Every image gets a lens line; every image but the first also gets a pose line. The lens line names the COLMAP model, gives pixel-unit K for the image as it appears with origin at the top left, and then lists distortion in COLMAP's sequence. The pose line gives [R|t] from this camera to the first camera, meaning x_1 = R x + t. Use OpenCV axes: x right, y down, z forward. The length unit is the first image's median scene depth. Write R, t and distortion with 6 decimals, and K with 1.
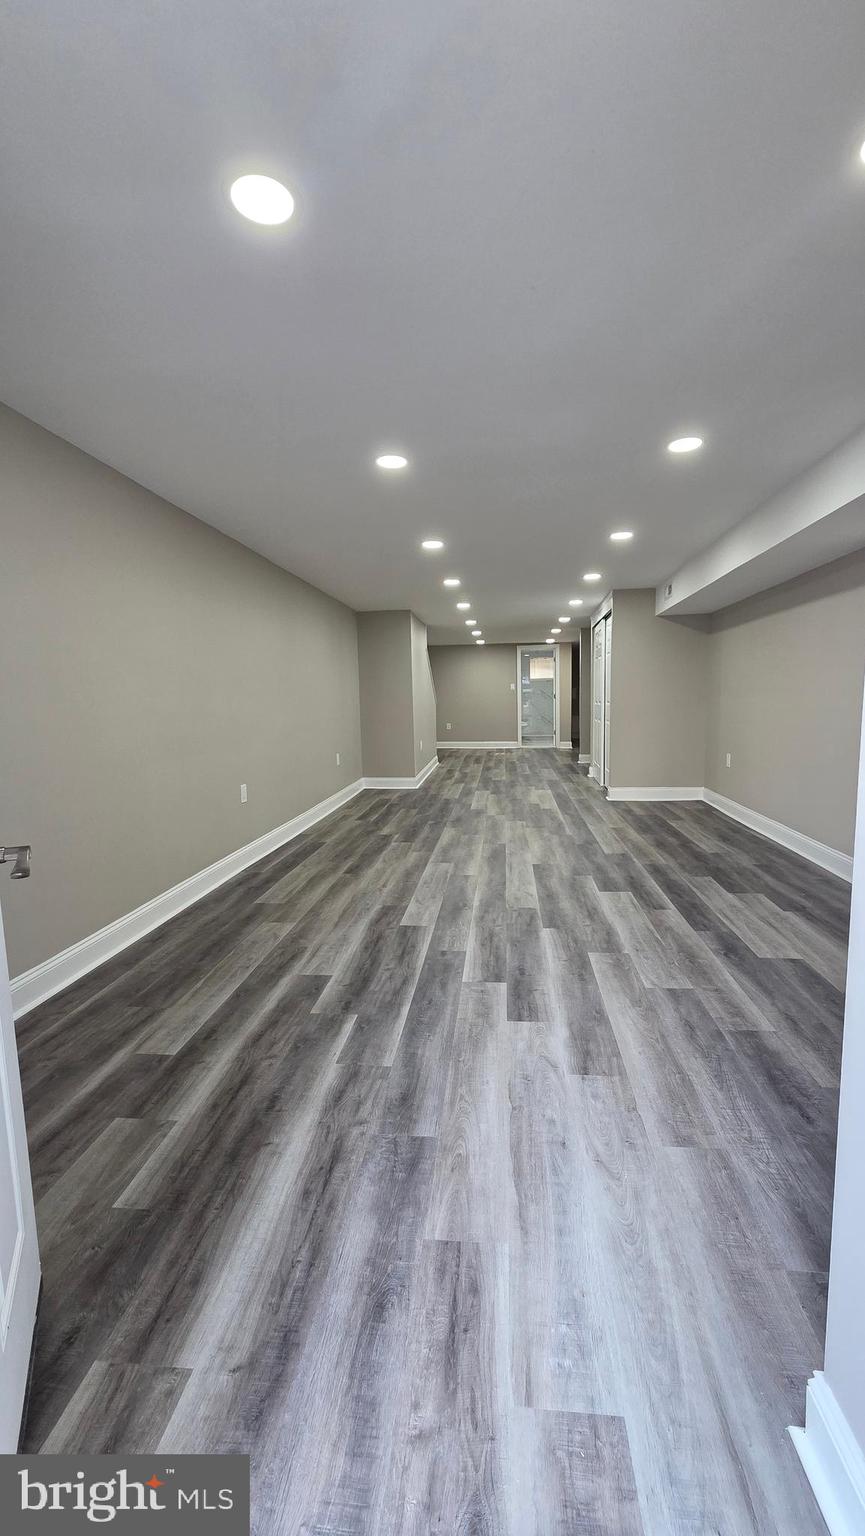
lens RADIAL K [[627.7, 0, 433.5], [0, 627.7, 774.7], [0, 0, 1]] dist [0.001839, -0.000137]
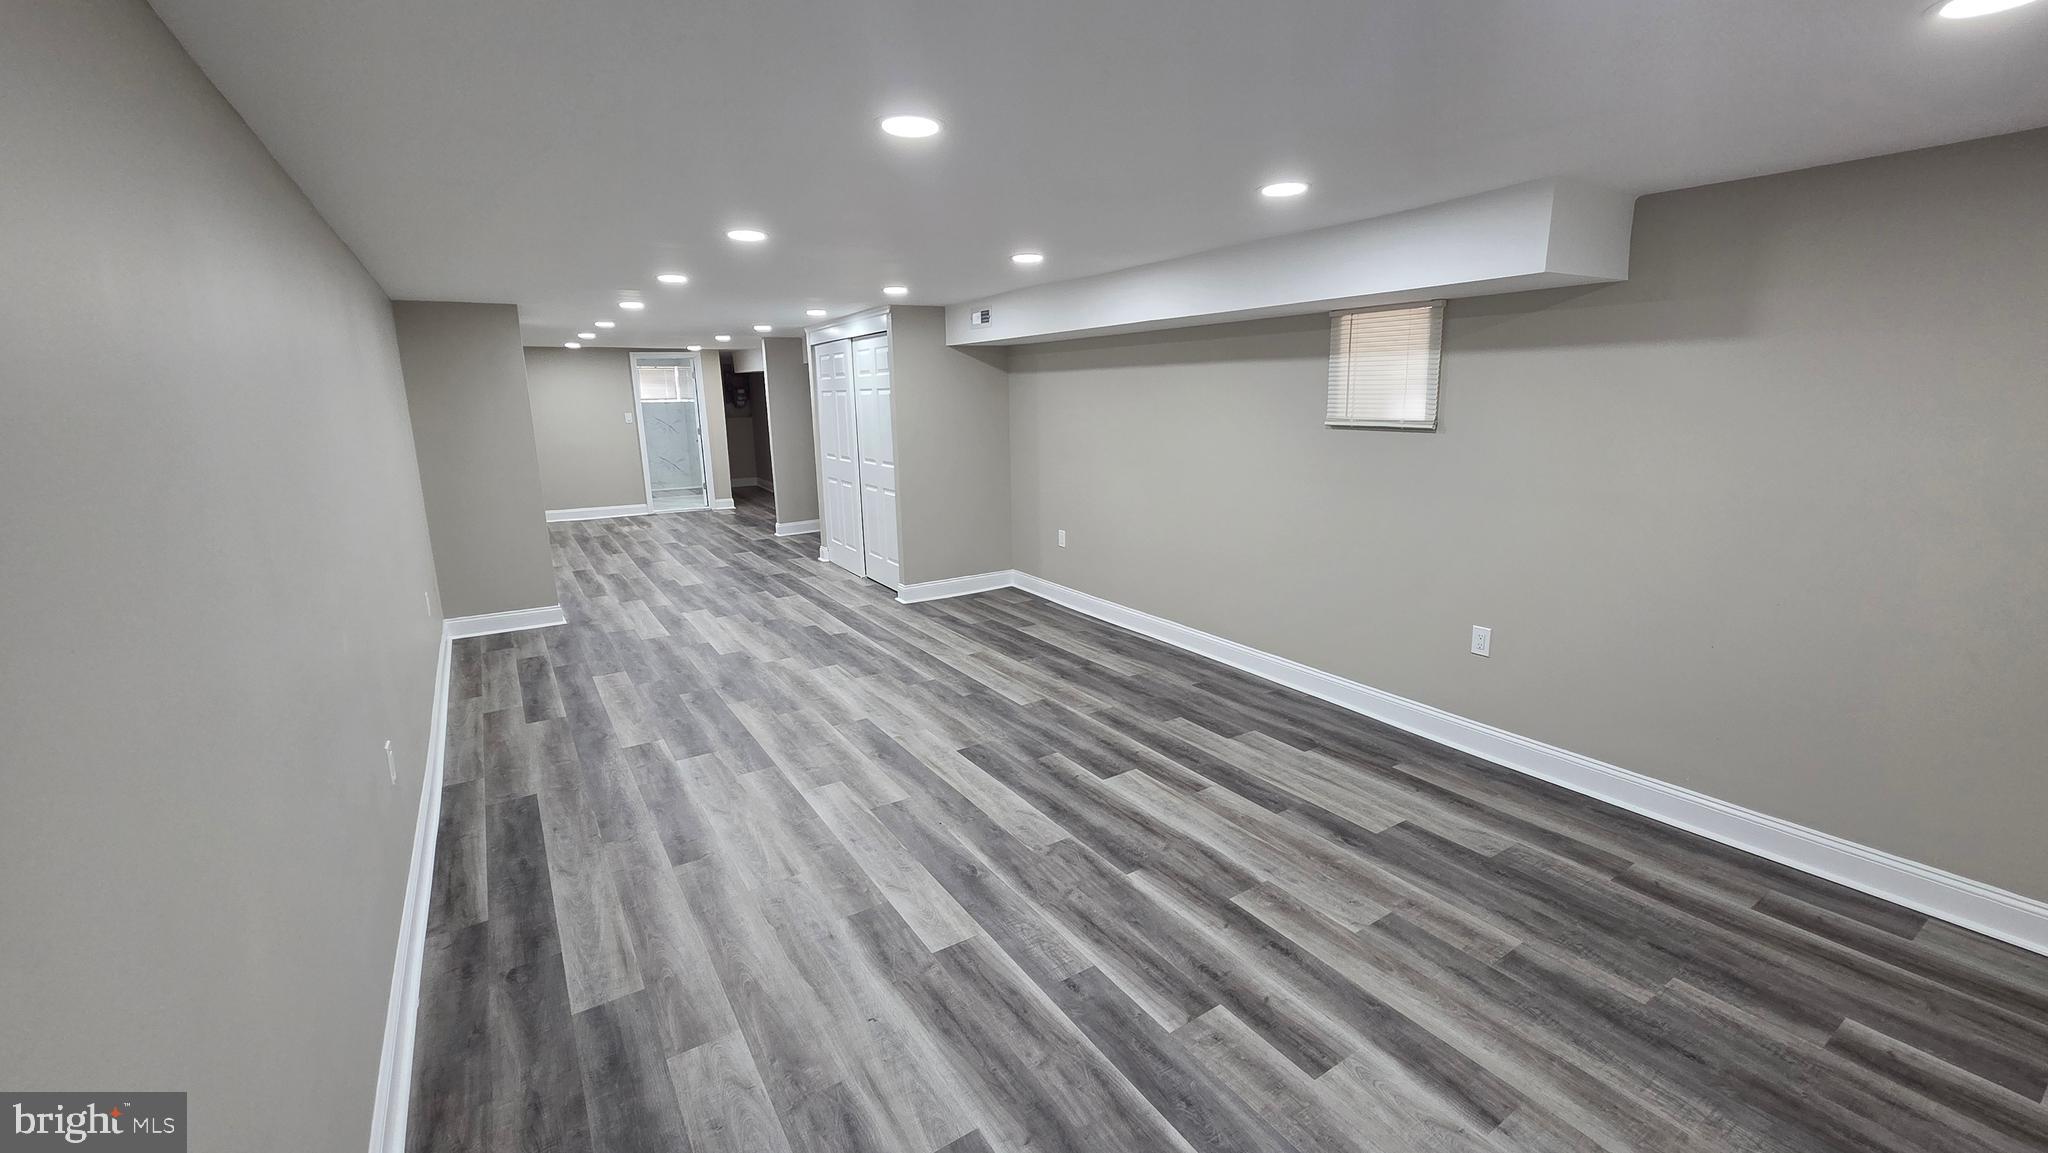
lens RADIAL K [[836.9, 0, 1014.9], [0, 836.9, 568.5], [0, 0, 1]] dist [0.001839, -0.000137]
pose [[0.774334, -0.132602, 0.618727, -0.401109], [0.081552, 0.990555, 0.110227, -0.179334], [-0.627500, -0.034894, 0.777834, 0.343784]]
